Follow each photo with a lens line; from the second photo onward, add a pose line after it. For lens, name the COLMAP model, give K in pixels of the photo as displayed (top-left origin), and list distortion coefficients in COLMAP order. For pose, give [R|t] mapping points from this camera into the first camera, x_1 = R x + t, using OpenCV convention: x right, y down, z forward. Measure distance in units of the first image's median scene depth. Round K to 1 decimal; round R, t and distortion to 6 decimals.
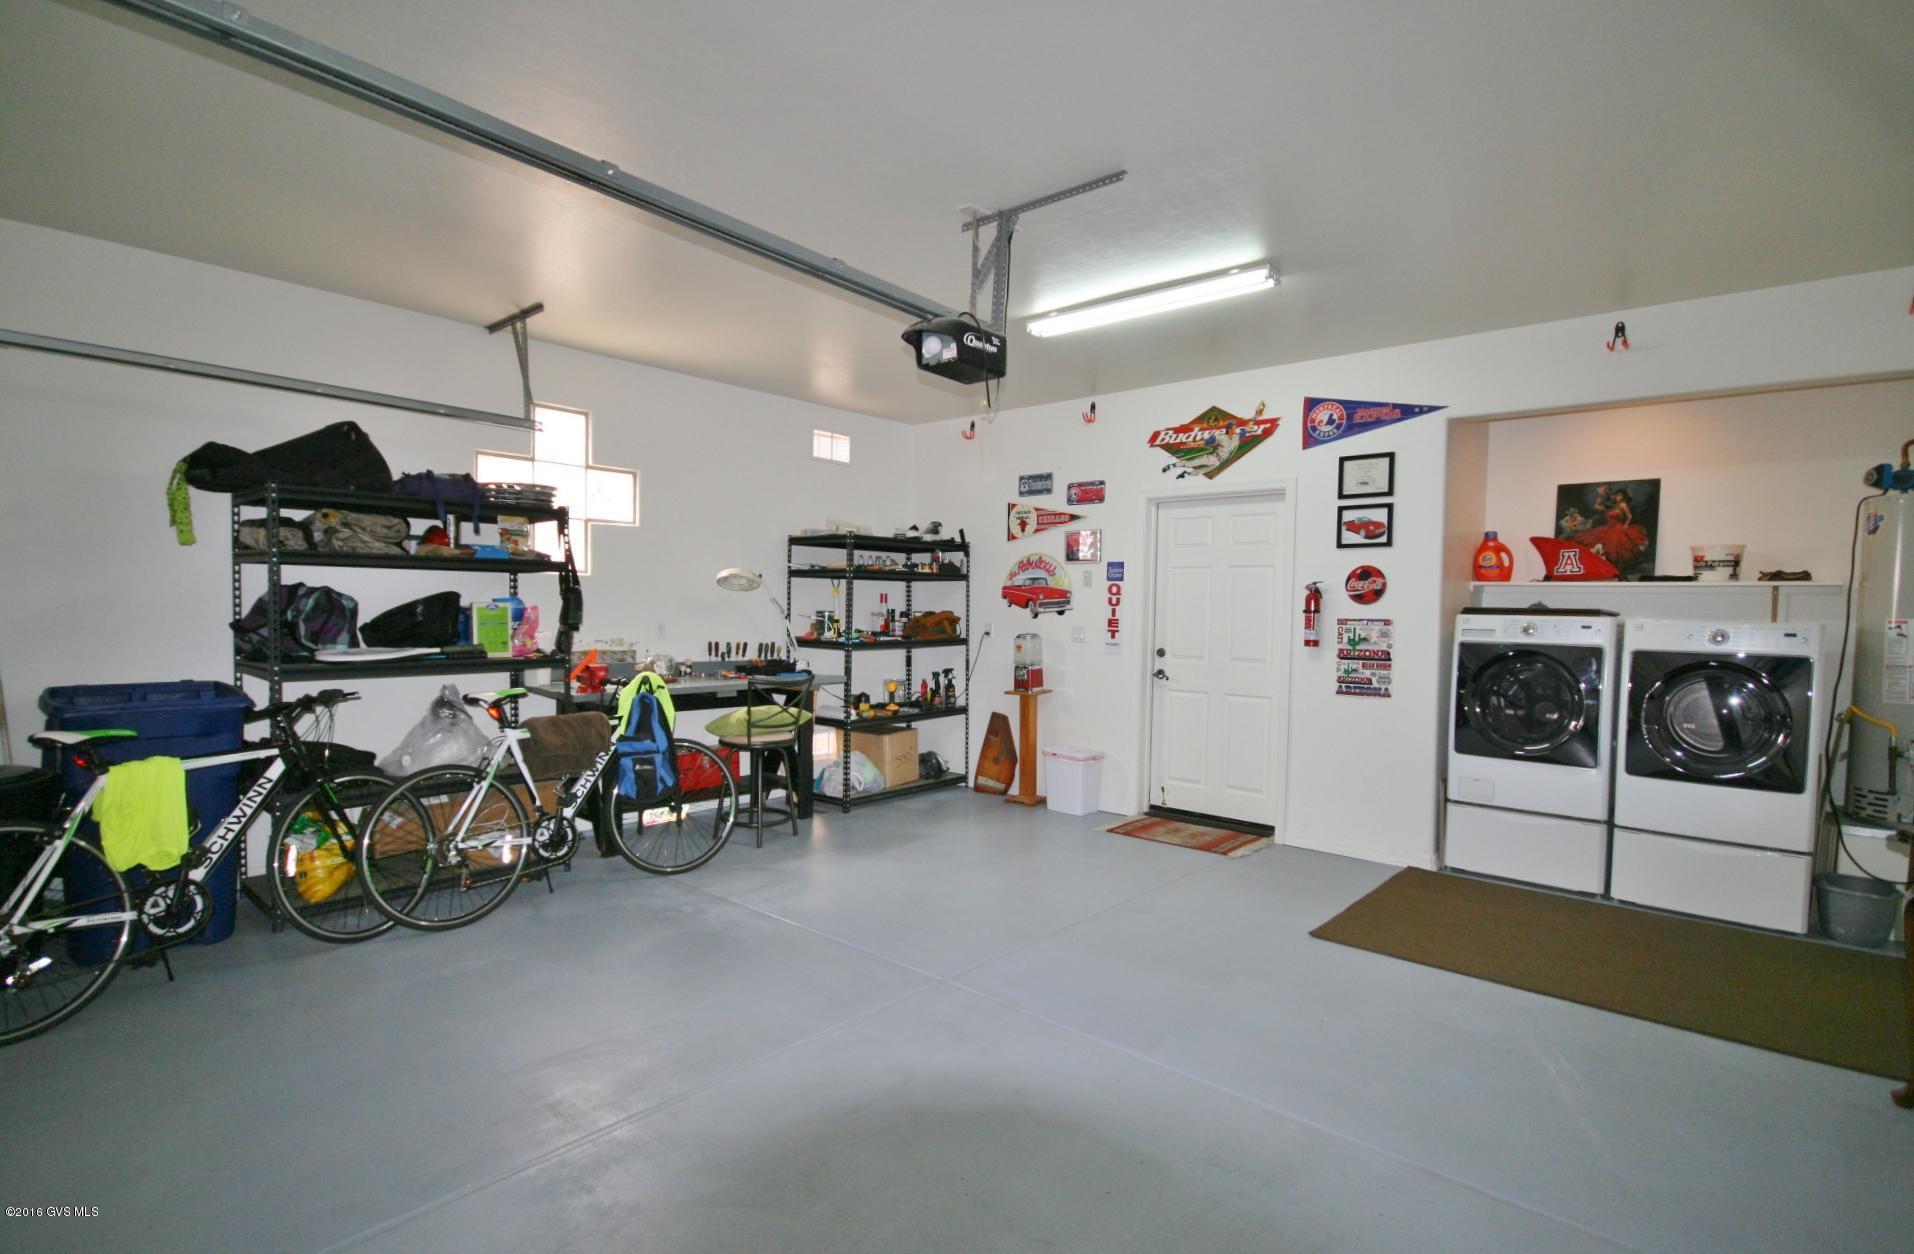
lens RADIAL K [[896.0, 0, 944.1], [0, 896.0, 635.2], [0, 0, 1]] dist [-0.013065, -0.000143]
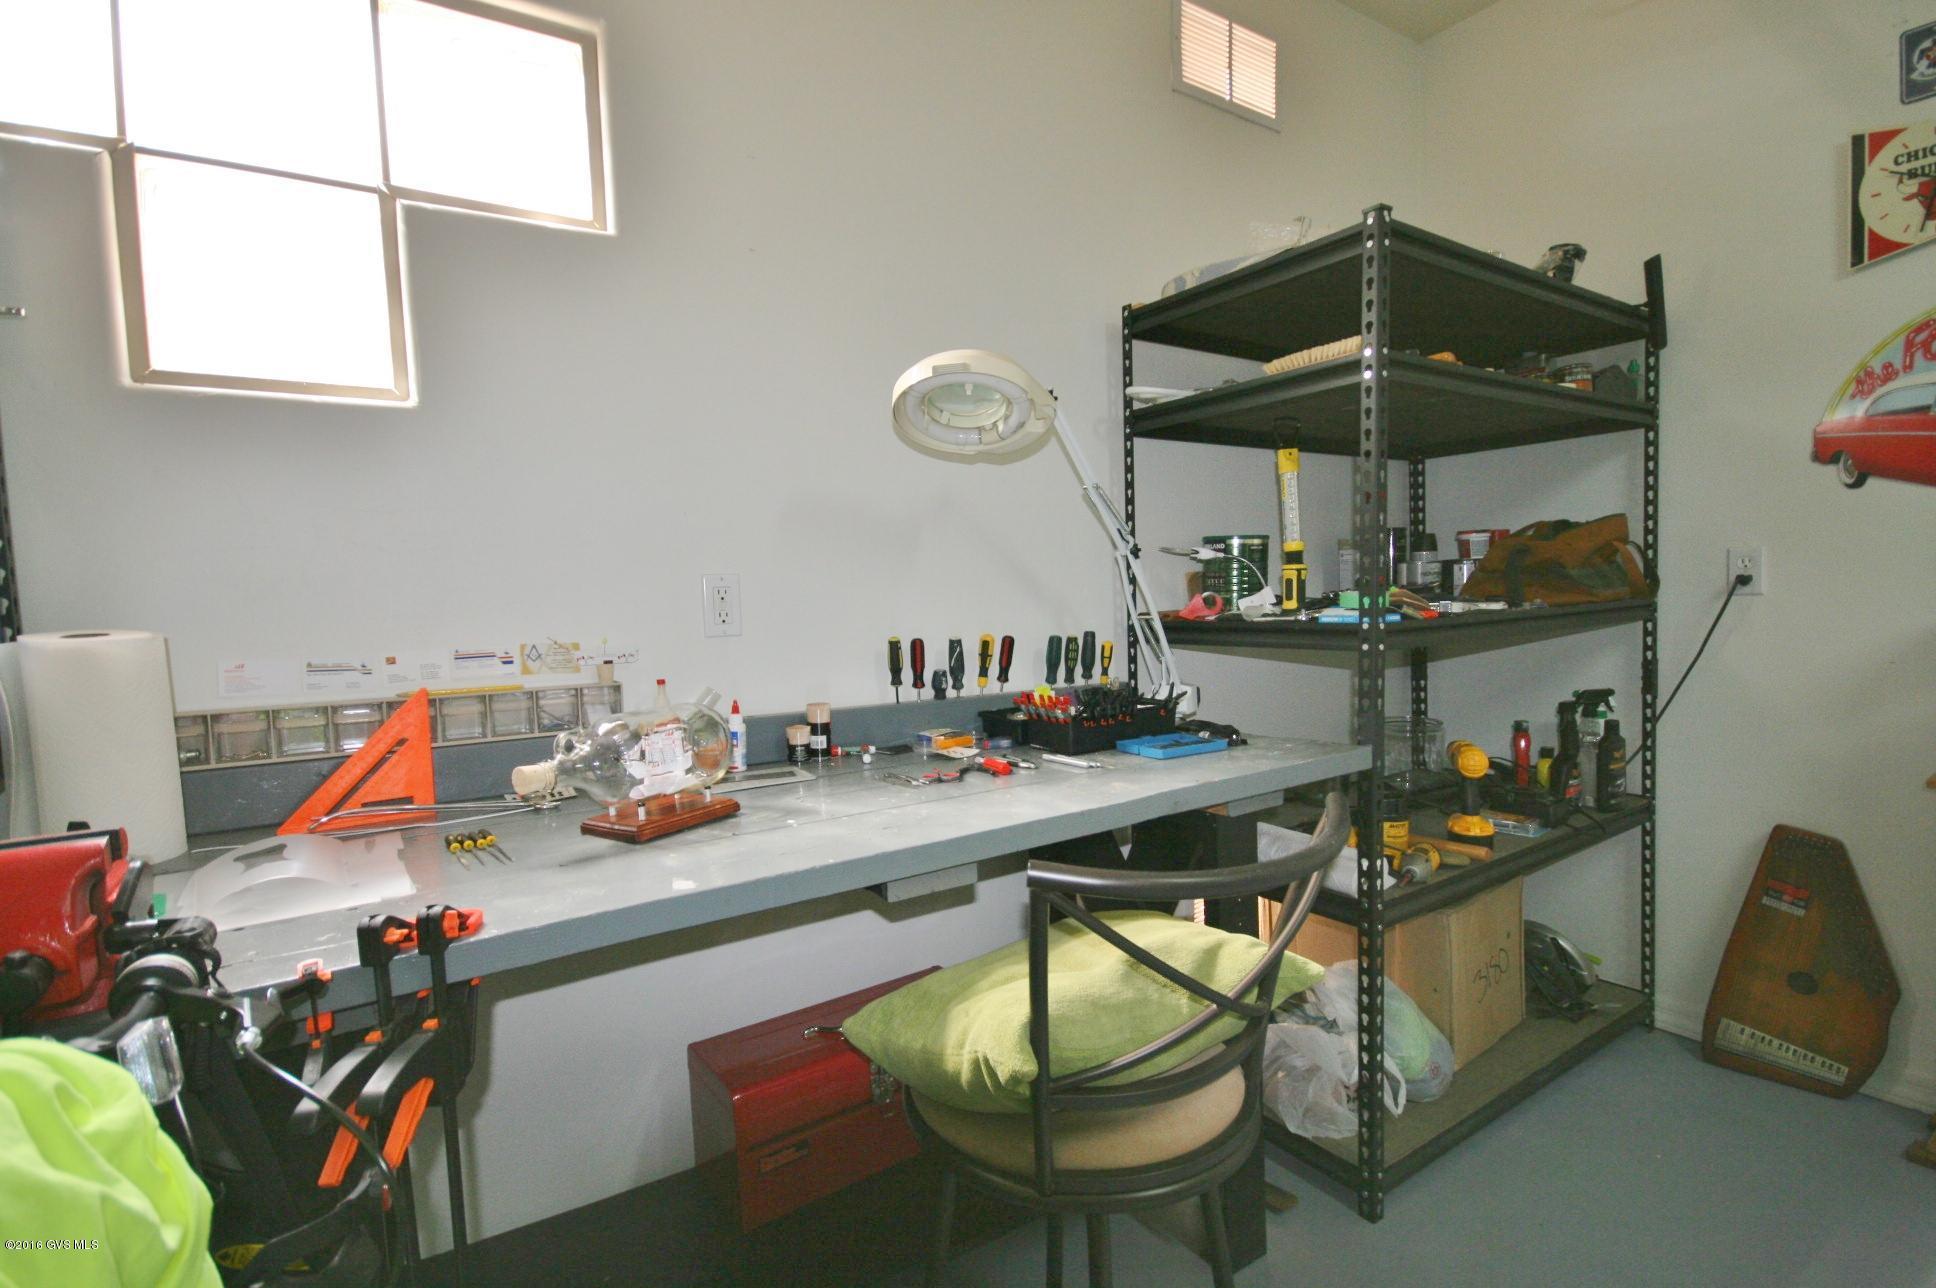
lens RADIAL K [[911.5, 0, 966.7], [0, 911.5, 645.3], [0, 0, 1]] dist [0.000831, 0.000319]
pose [[0.963184, -0.031176, -0.267030, -0.144420], [0.039753, 0.998851, 0.026776, 0.001556], [0.265888, -0.036405, 0.963316, 0.661253]]
